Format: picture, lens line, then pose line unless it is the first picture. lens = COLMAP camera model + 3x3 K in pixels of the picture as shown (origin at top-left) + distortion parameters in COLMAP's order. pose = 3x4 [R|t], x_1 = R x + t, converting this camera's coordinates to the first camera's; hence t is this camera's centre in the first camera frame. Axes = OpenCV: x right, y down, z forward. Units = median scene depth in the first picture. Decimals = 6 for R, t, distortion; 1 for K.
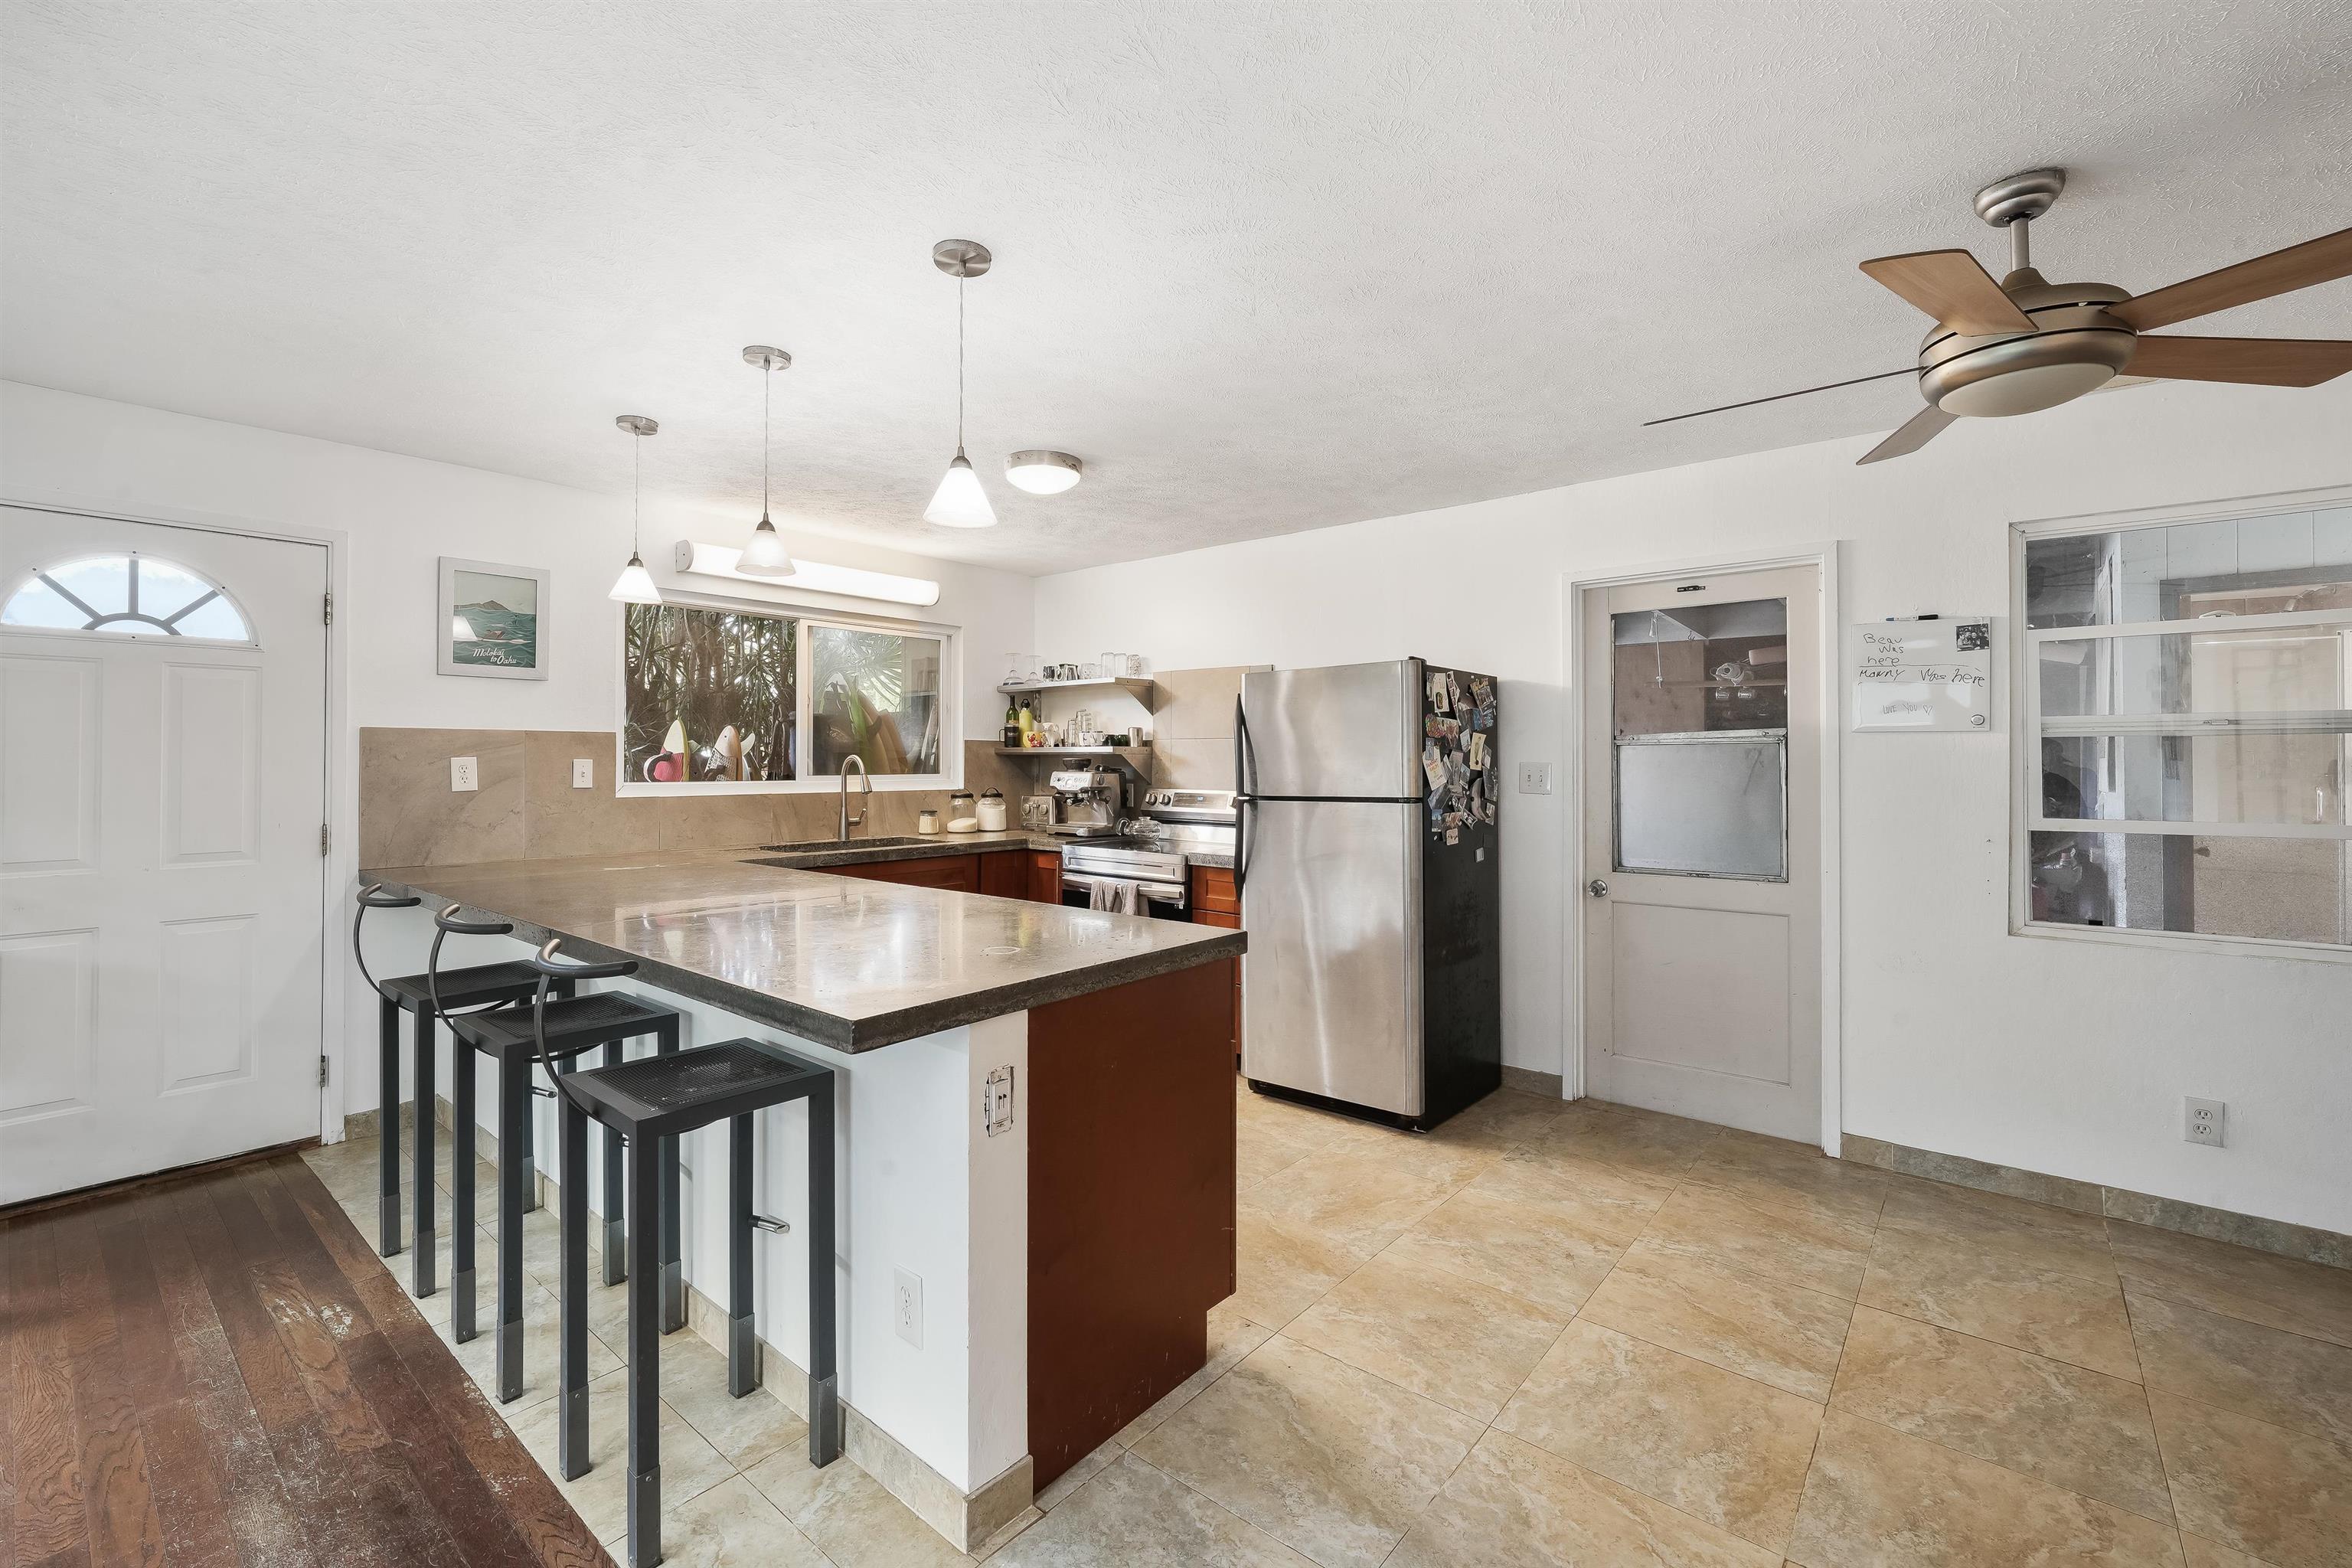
lens RADIAL K [[1005.9, 0, 1177.4], [0, 1005.9, 768.9], [0, 0, 1]] dist [-0.002051, -0.000291]
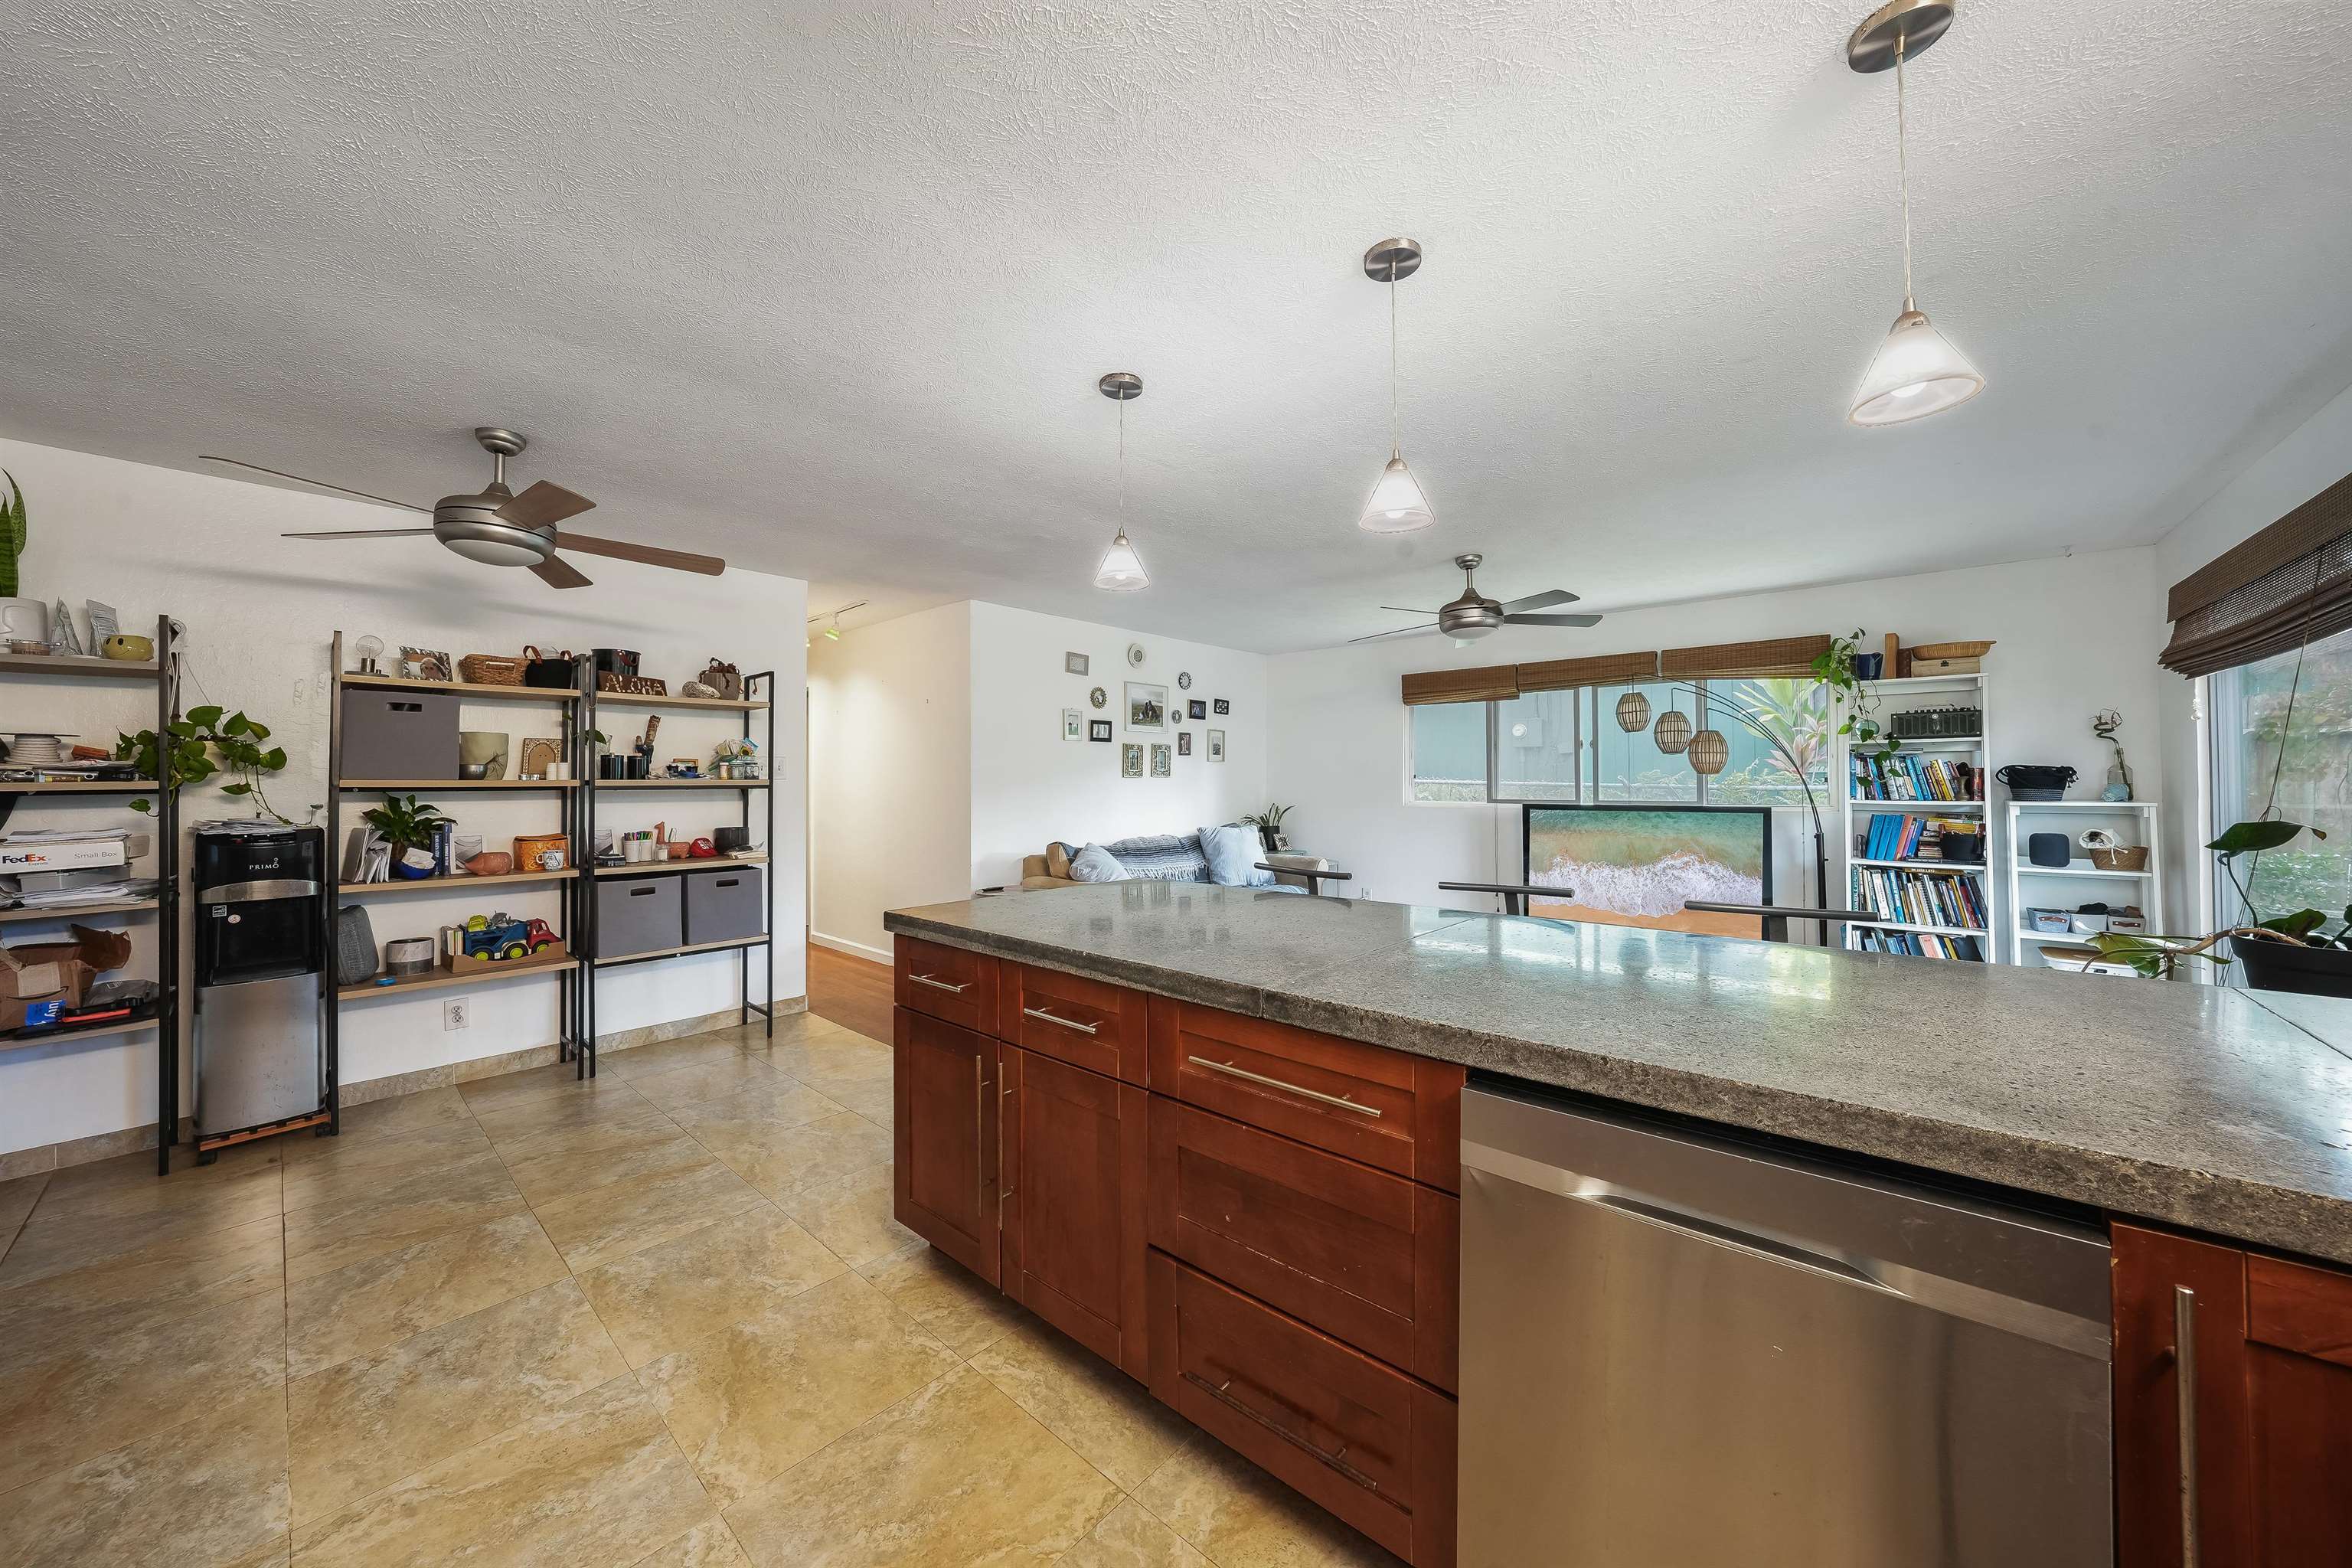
lens RADIAL K [[832.6, 0, 1176.0], [0, 832.6, 784.0], [0, 0, 1]] dist [-0.025451, 0.003803]
pose [[-0.999535, -0.000726, 0.030489, -0.187669], [-0.000268, 0.999887, 0.015021, -0.002283], [-0.030496, 0.015006, -0.999422, 1.218379]]
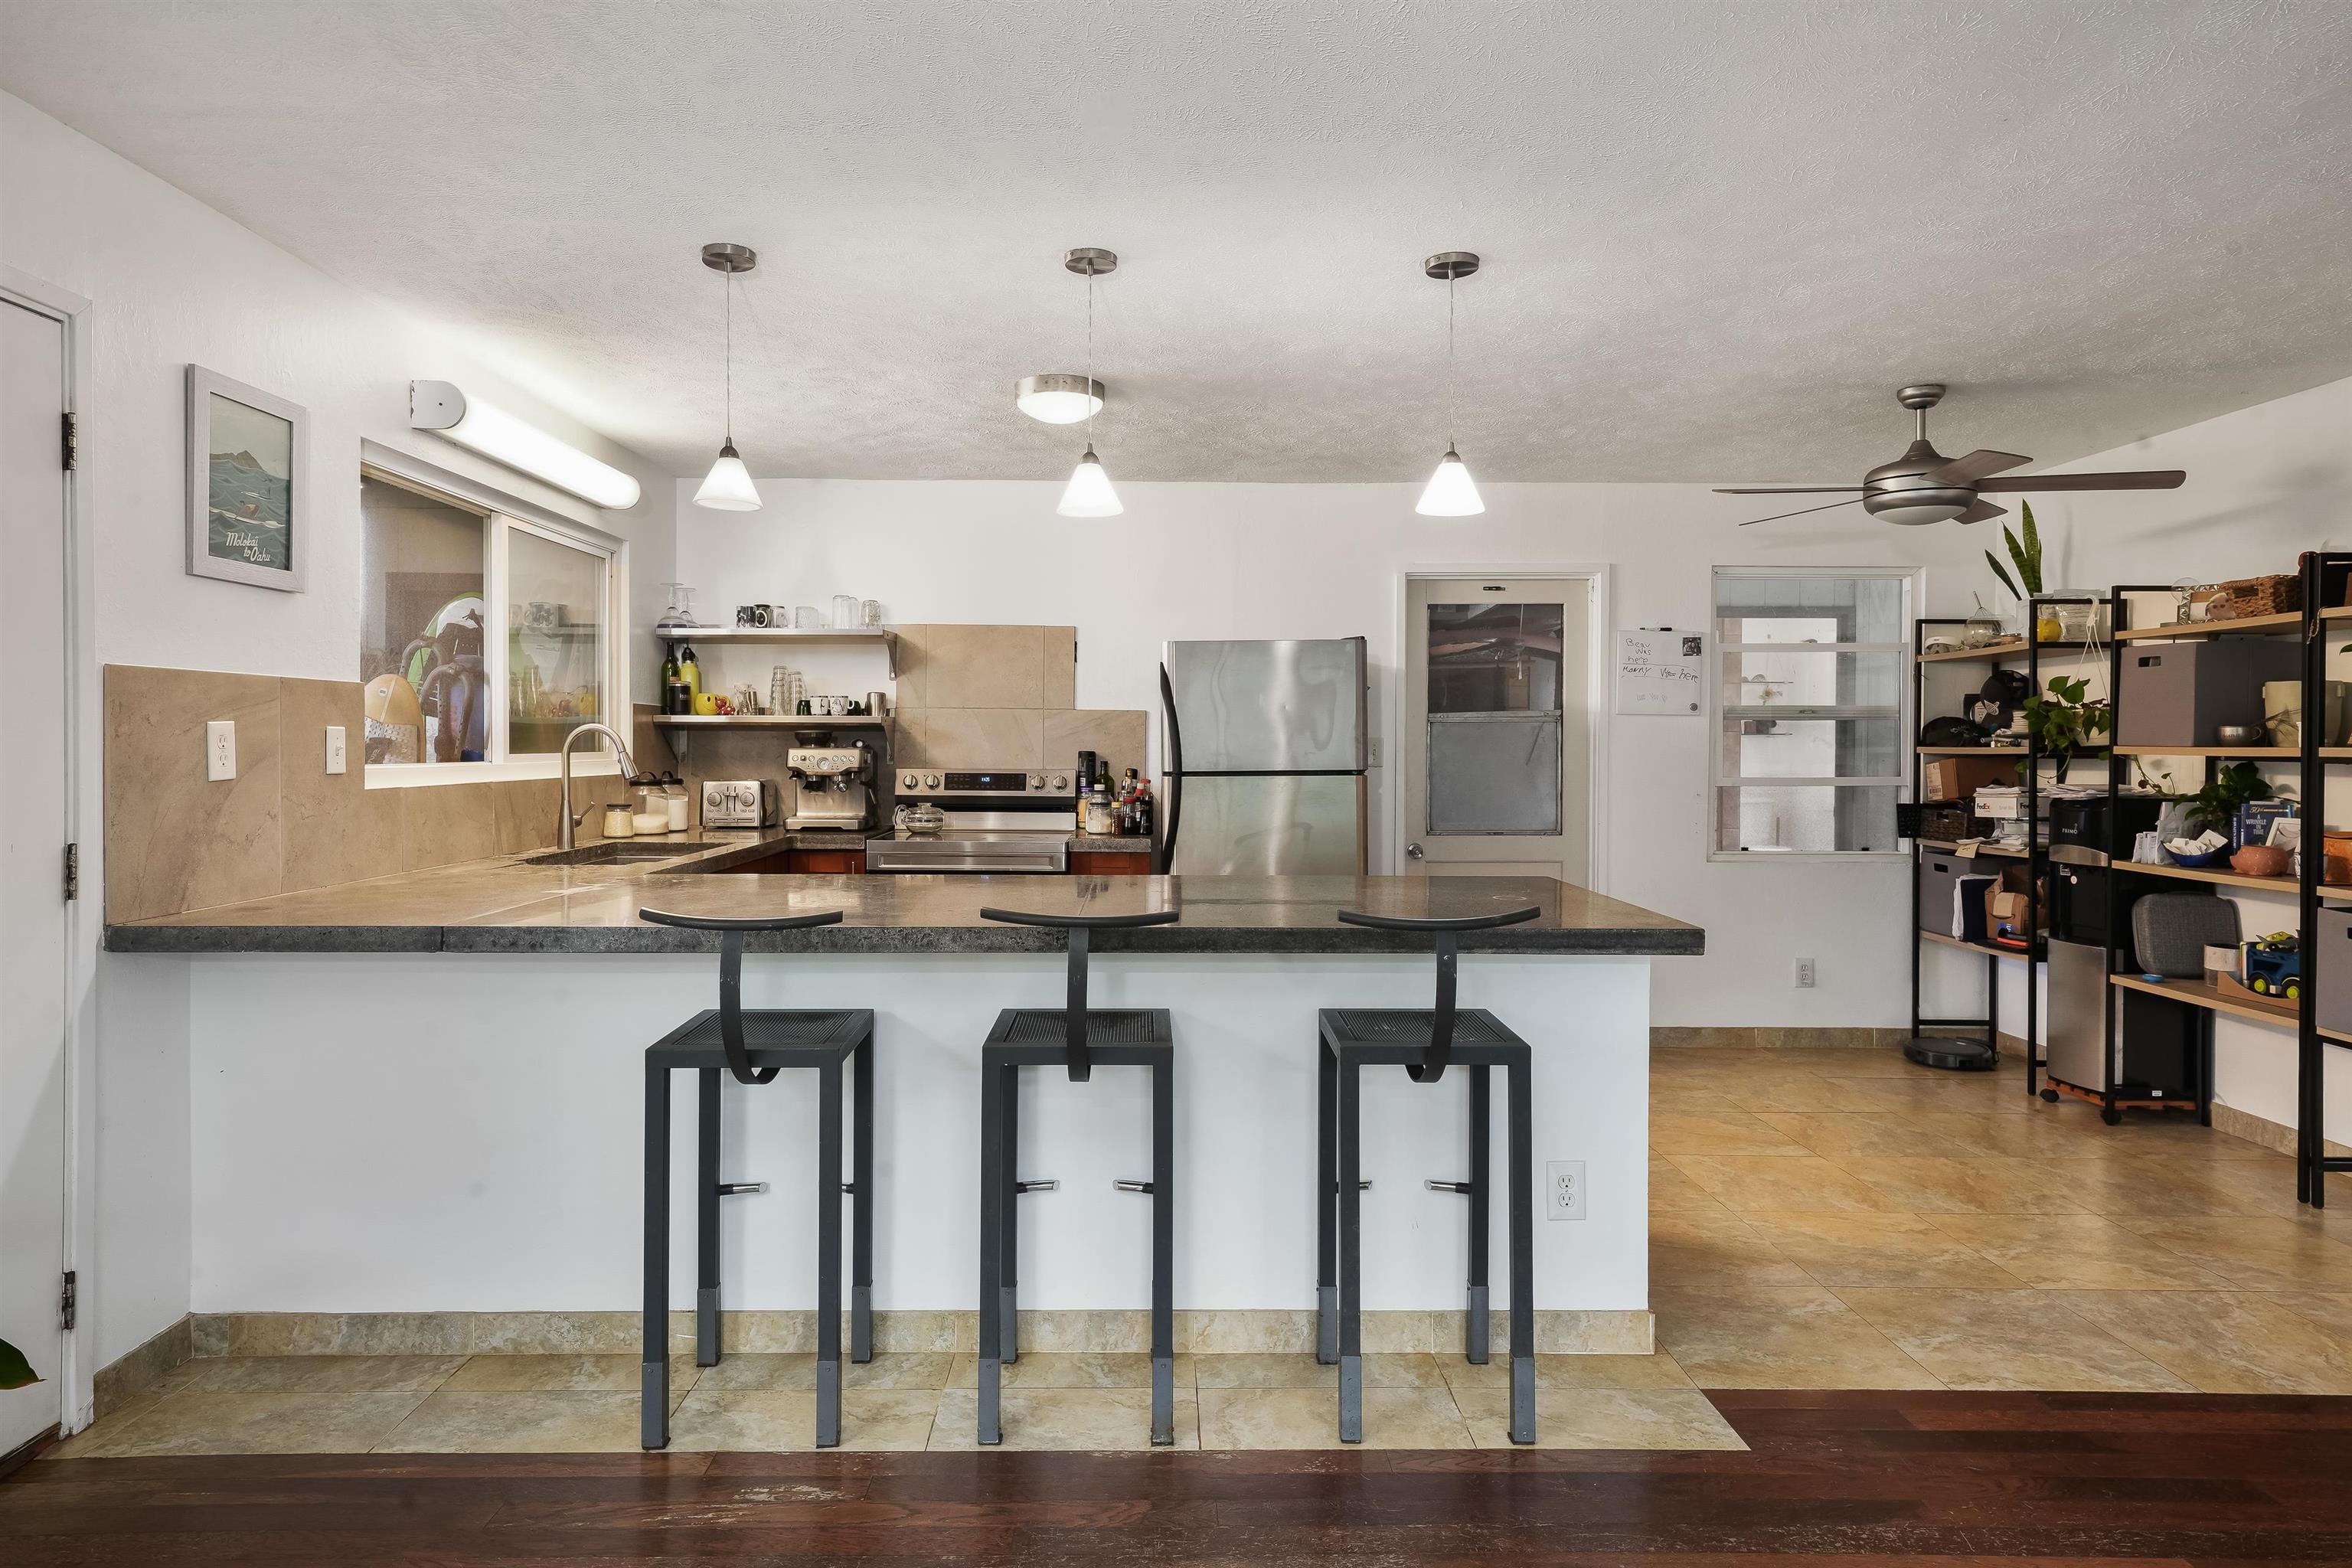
lens RADIAL K [[1372.4, 0, 1176.0], [0, 1372.4, 784.0], [0, 0, 1]] dist [0.036946, 0.000813]
pose [[0.751232, -0.018812, 0.659770, -0.833641], [0.002736, 0.999674, 0.025389, 0.005773], [-0.660033, -0.017268, 0.751038, 0.040016]]
